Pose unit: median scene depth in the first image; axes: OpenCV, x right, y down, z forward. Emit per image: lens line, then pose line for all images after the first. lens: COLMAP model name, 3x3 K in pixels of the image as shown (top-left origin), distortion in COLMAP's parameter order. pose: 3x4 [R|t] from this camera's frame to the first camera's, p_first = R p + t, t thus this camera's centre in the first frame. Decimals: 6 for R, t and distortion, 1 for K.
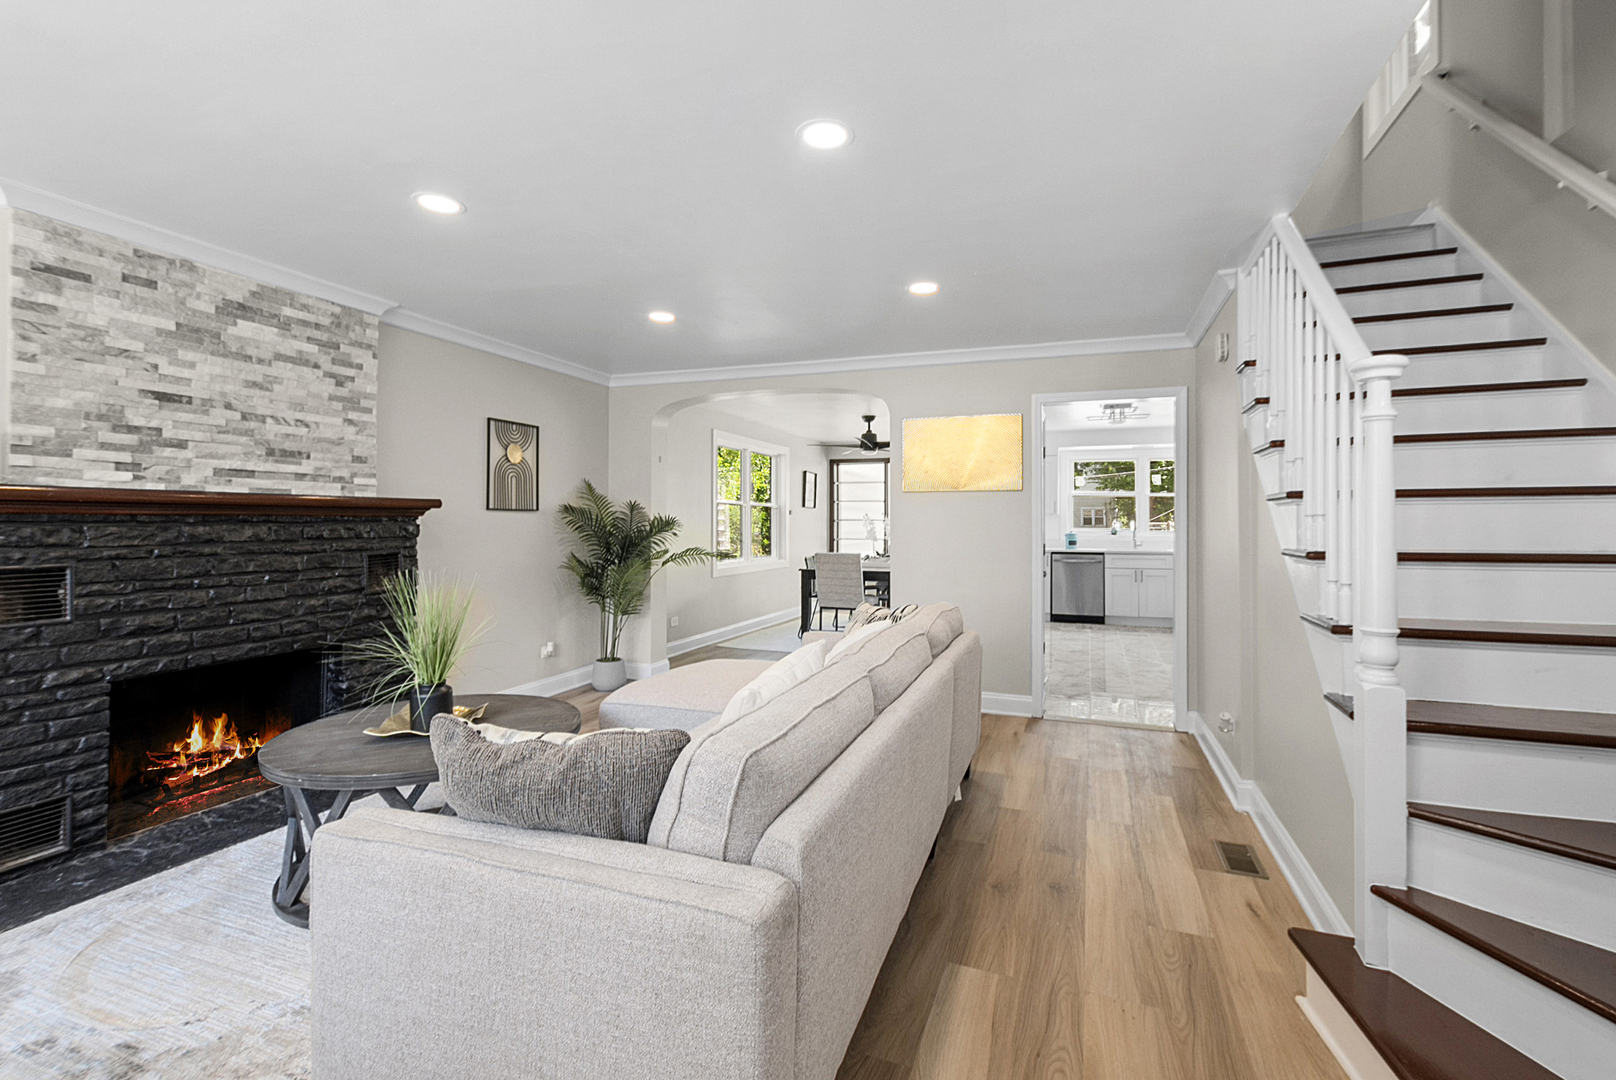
lens RADIAL K [[718.7, 0, 823.5], [0, 718.7, 512.2], [0, 0, 1]] dist [0.003448, -0.000293]
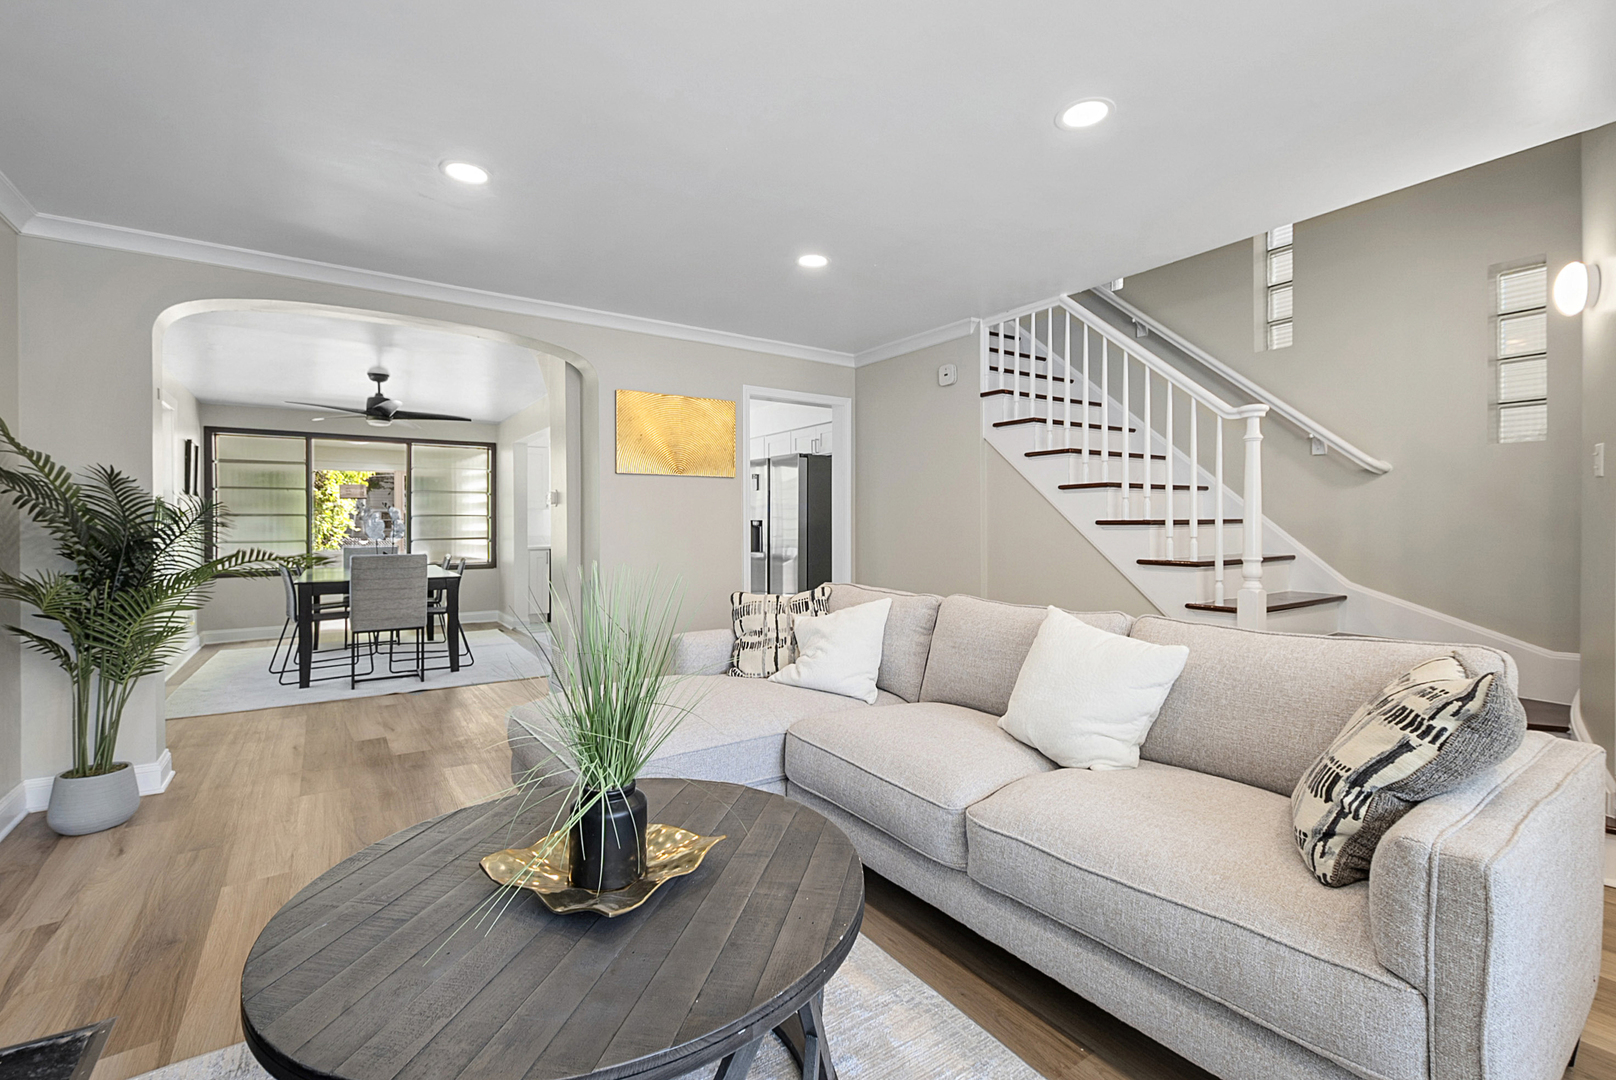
lens RADIAL K [[708.2, 0, 818.6], [0, 708.2, 544.1], [0, 0, 1]] dist [0.003212, -0.001188]
pose [[0.574221, -0.027235, 0.818247, -0.700610], [-0.004506, 0.999326, 0.036424, 0.036373], [-0.818688, -0.024603, 0.573712, 0.475335]]
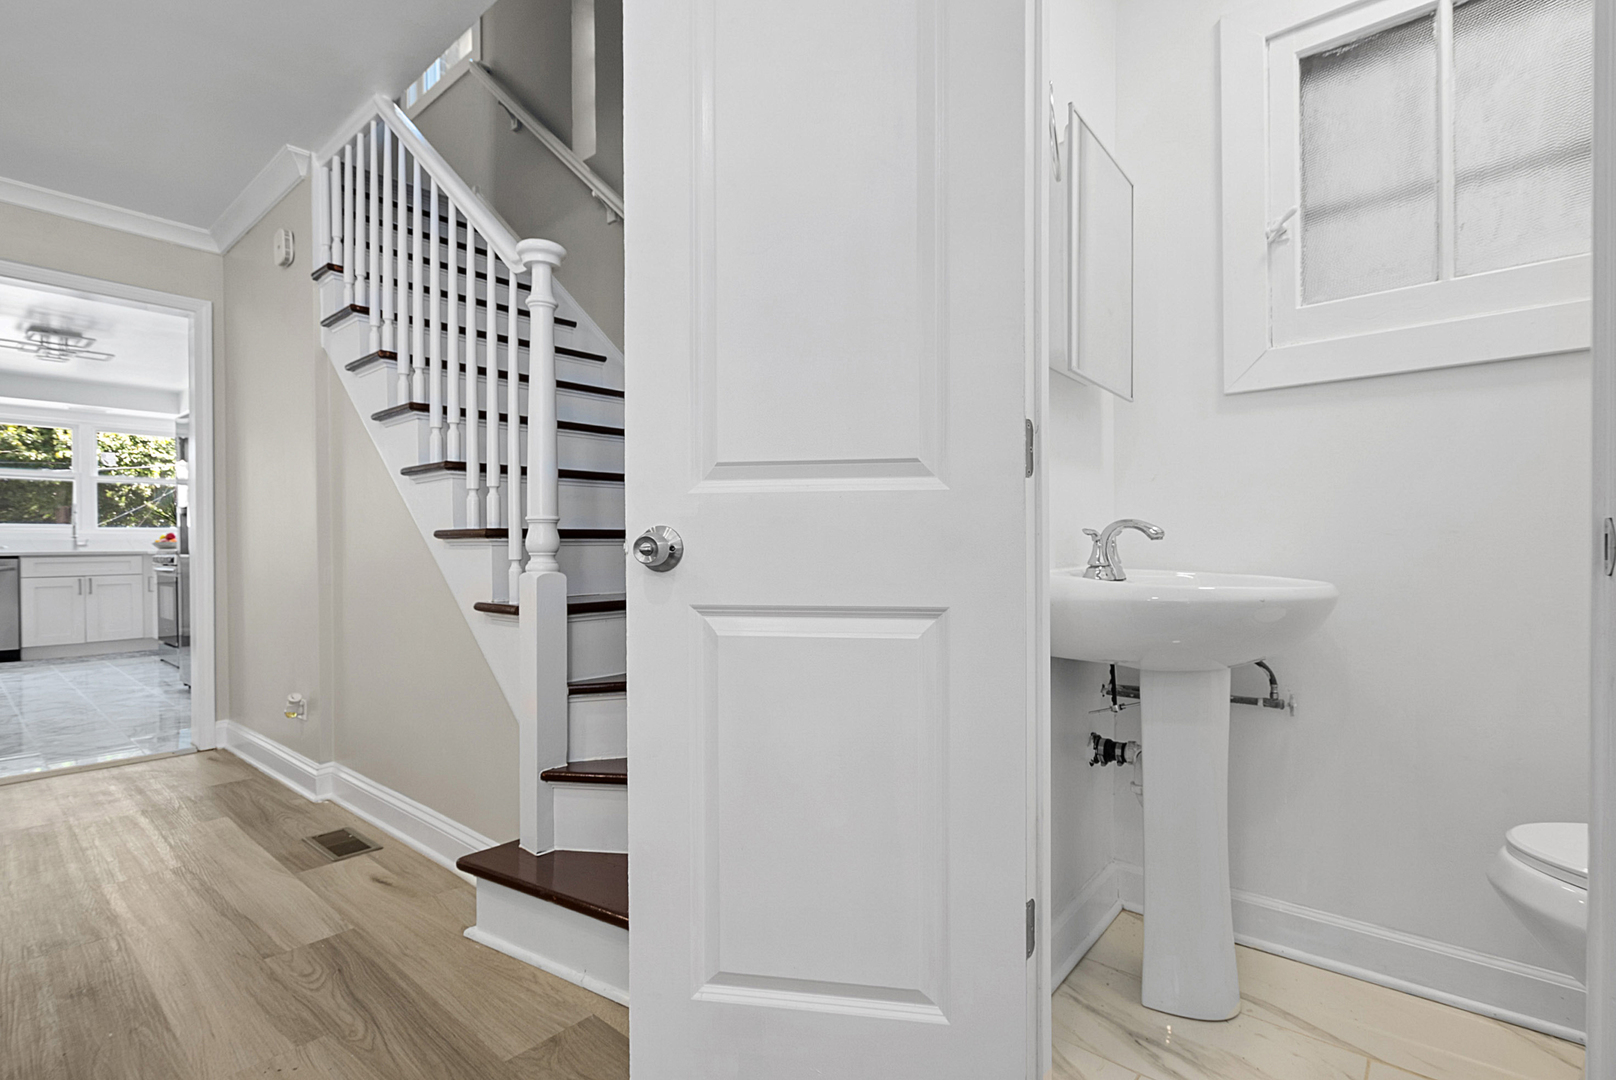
lens RADIAL K [[748.4, 0, 815.8], [0, 748.4, 554.2], [0, 0, 1]] dist [-0.002853, -0.000915]
pose [[0.338628, -0.013803, 0.940819, -0.042385], [-0.006947, 0.999828, 0.017169, 0.104489], [-0.940895, -0.012350, 0.338474, 0.158887]]
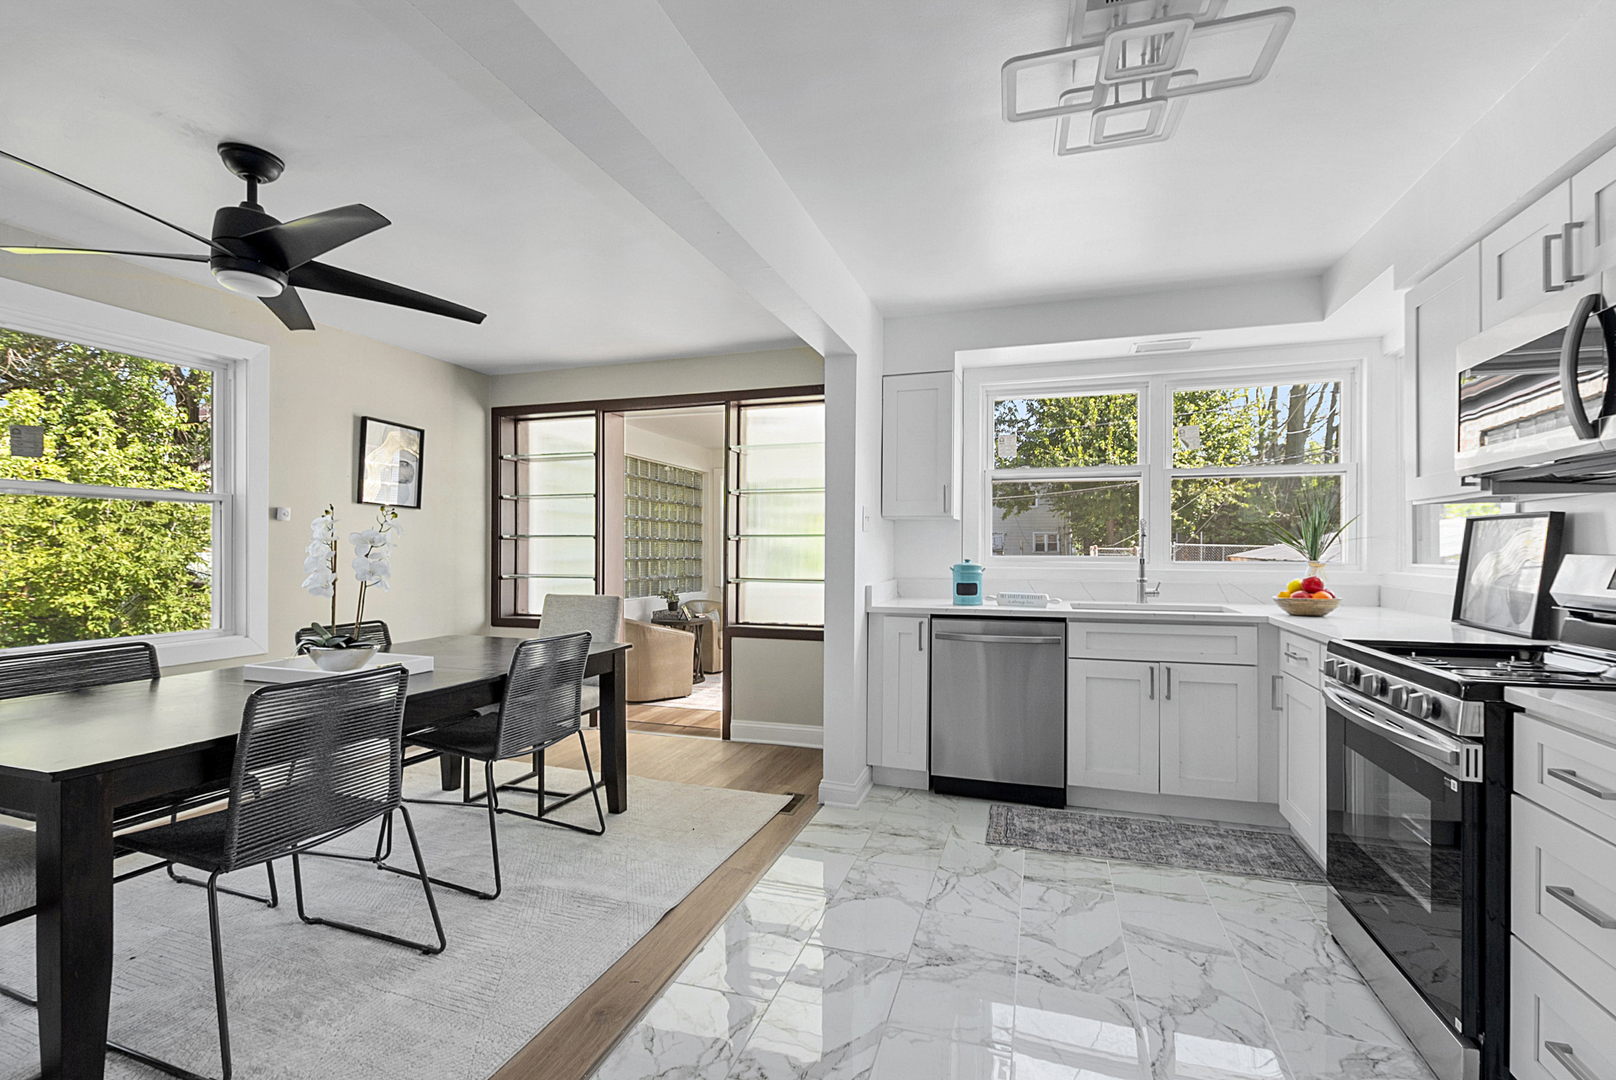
lens RADIAL K [[708.2, 0, 818.6], [0, 708.2, 544.1], [0, 0, 1]] dist [0.003212, -0.001188]
pose [[0.998979, -0.000769, 0.045168, 0.673472], [0.000302, 0.999946, 0.010355, 0.038689], [-0.045174, -0.010331, 0.998926, 1.753036]]
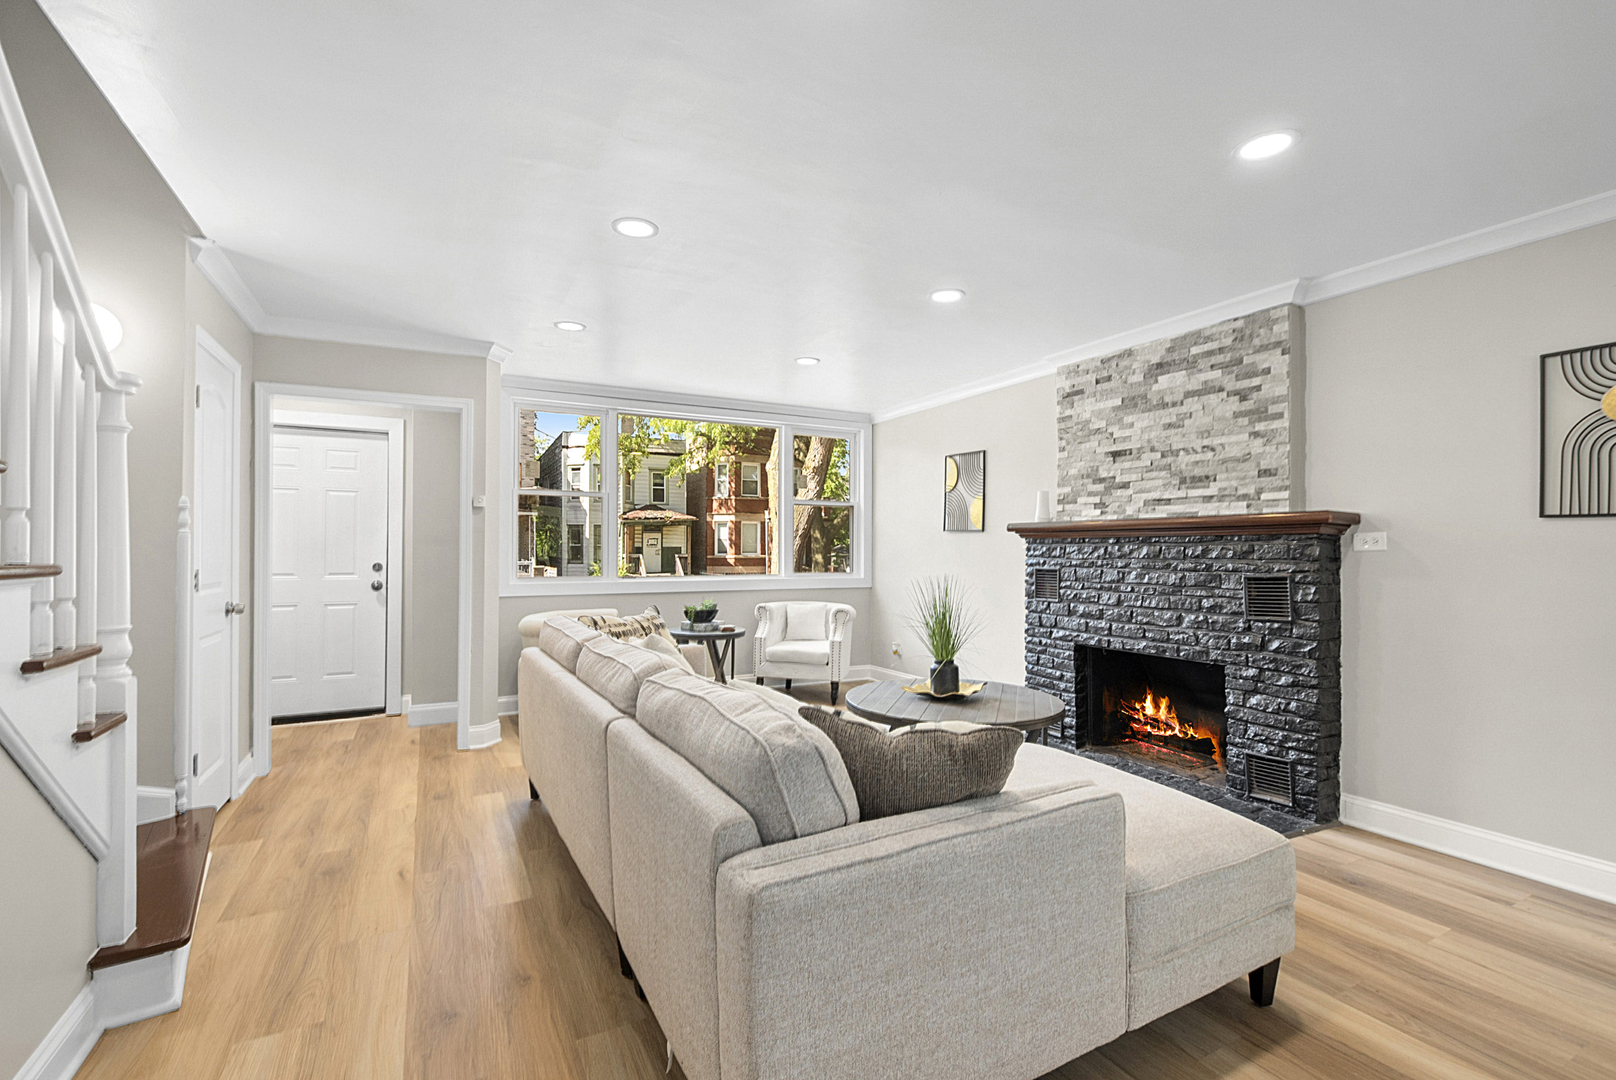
lens RADIAL K [[713.3, 0, 813.0], [0, 713.3, 543.4], [0, 0, 1]] dist [0.002035, 0.000219]
pose [[-0.663572, -0.009240, -0.748056, 0.481078], [0.006145, 0.999823, -0.017801, 0.033520], [0.748088, -0.016410, -0.663397, 1.362128]]
